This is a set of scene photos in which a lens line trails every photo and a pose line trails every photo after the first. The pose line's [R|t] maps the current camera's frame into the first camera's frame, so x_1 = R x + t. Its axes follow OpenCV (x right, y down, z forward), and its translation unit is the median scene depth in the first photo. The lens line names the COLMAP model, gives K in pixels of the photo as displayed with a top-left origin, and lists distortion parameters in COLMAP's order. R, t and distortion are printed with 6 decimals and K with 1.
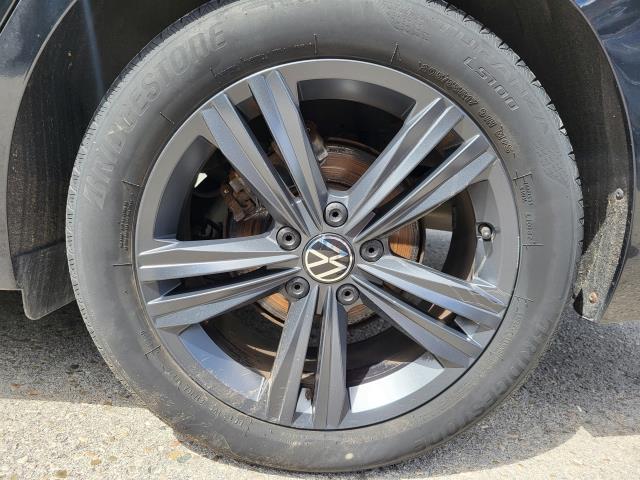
lens RADIAL K [[482.8, 0, 319.6], [0, 482.8, 242.5], [0, 0, 1]] dist [0.055912, -0.028744]
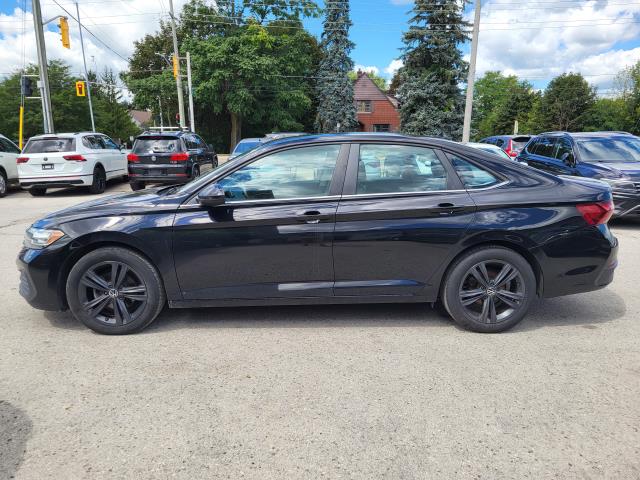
lens RADIAL K [[482.8, 0, 309.3], [0, 482.8, 239.3], [0, 0, 1]] dist [0.055912, -0.028744]
pose [[0.991778, -0.077342, 0.101951, -2.623018], [0.091742, 0.985153, -0.145112, 0.063259], [-0.089214, 0.153272, 0.984149, -4.492198]]
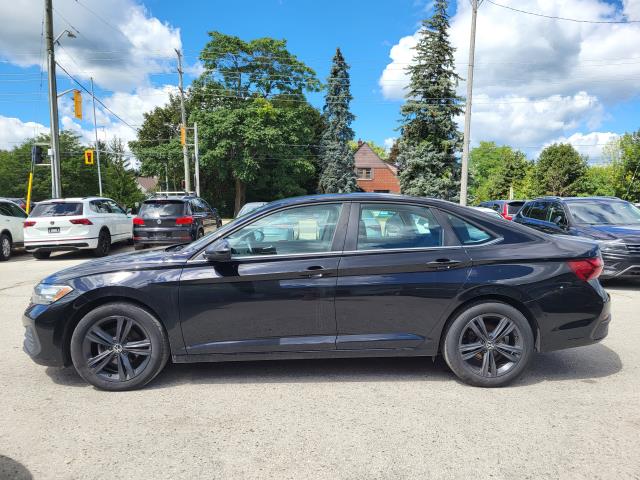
lens RADIAL K [[482.8, 0, 319.8], [0, 482.8, 242.2], [0, 0, 1]] dist [0.055912, -0.028744]
pose [[0.989732, -0.065186, 0.127202, -2.658811], [0.097461, 0.958757, -0.266996, 0.210591], [-0.104552, 0.276651, 0.955266, -4.672411]]
